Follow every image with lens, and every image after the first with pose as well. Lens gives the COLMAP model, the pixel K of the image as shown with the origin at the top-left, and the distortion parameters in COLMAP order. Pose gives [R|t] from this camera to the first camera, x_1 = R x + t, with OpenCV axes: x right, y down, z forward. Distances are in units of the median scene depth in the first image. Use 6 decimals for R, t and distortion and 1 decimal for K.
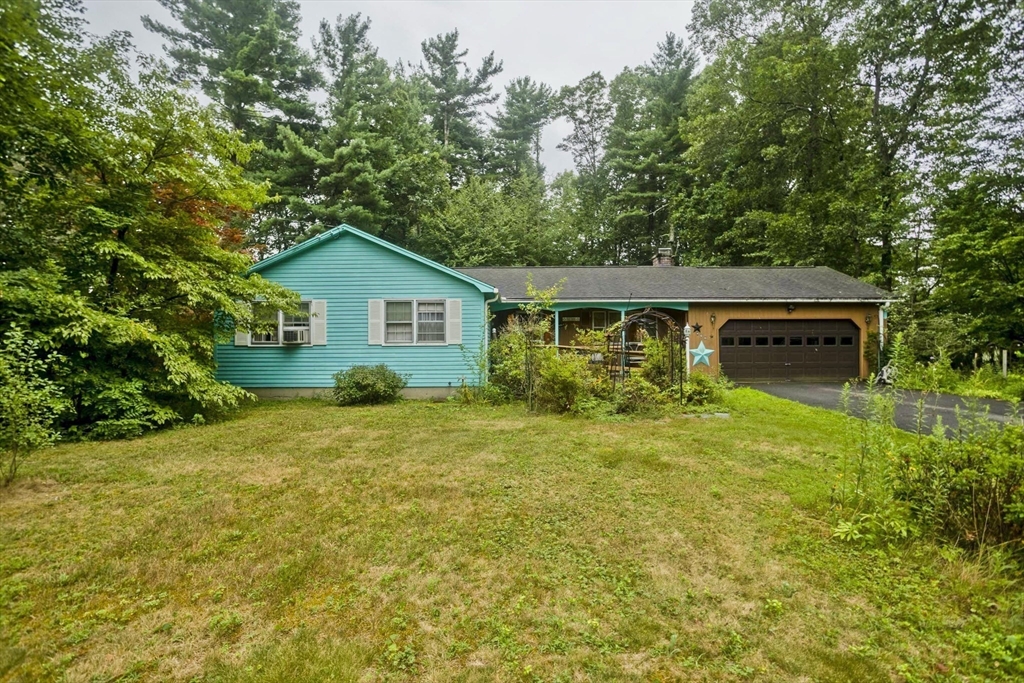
lens RADIAL K [[496.7, 0, 512.6], [0, 496.7, 339.0], [0, 0, 1]] dist [-0.049490, 0.034116]
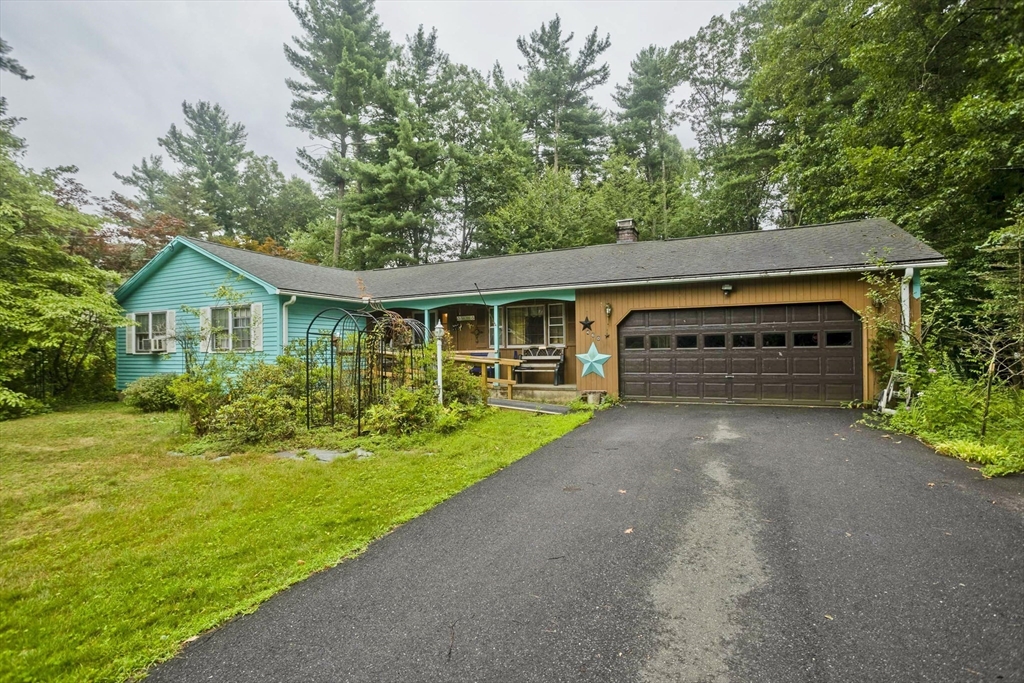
lens RADIAL K [[496.7, 0, 512.6], [0, 496.7, 339.0], [0, 0, 1]] dist [-0.049490, 0.034116]
pose [[0.907301, -0.017681, -0.420111, 0.542156], [0.017360, 0.999839, -0.004588, 0.000204], [0.420124, -0.003130, 0.907461, 0.276572]]
